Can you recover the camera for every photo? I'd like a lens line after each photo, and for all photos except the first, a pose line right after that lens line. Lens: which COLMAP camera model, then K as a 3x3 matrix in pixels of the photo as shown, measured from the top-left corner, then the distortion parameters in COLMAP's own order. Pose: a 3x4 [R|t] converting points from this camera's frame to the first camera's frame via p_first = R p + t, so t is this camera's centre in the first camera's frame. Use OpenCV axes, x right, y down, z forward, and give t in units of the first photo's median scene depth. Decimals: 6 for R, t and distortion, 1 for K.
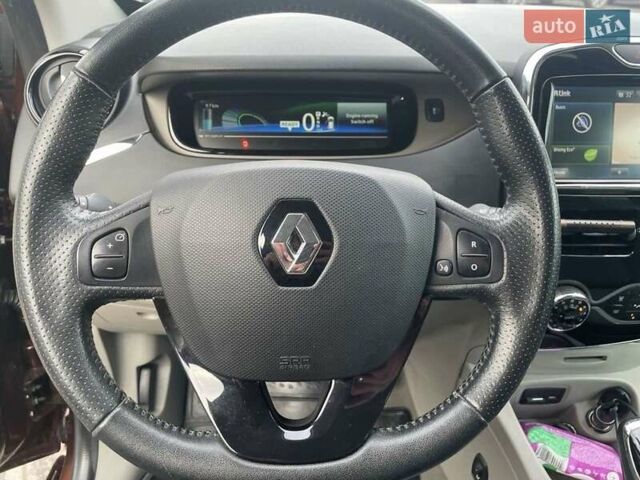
lens RADIAL K [[508.2, 0, 320.0], [0, 508.2, 240.0], [0, 0, 1]] dist [0.012317, 0.000502]
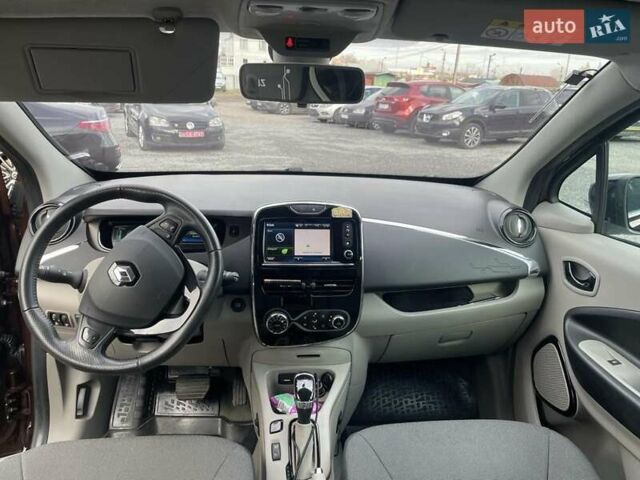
lens RADIAL K [[481.4, 0, 322.0], [0, 481.4, 241.9], [0, 0, 1]] dist [0.049009, -0.071429]
pose [[0.999070, 0.001899, 0.043080, 0.539005], [0.007405, 0.976632, -0.214789, 0.224782], [-0.042481, 0.214909, 0.975710, -0.977236]]
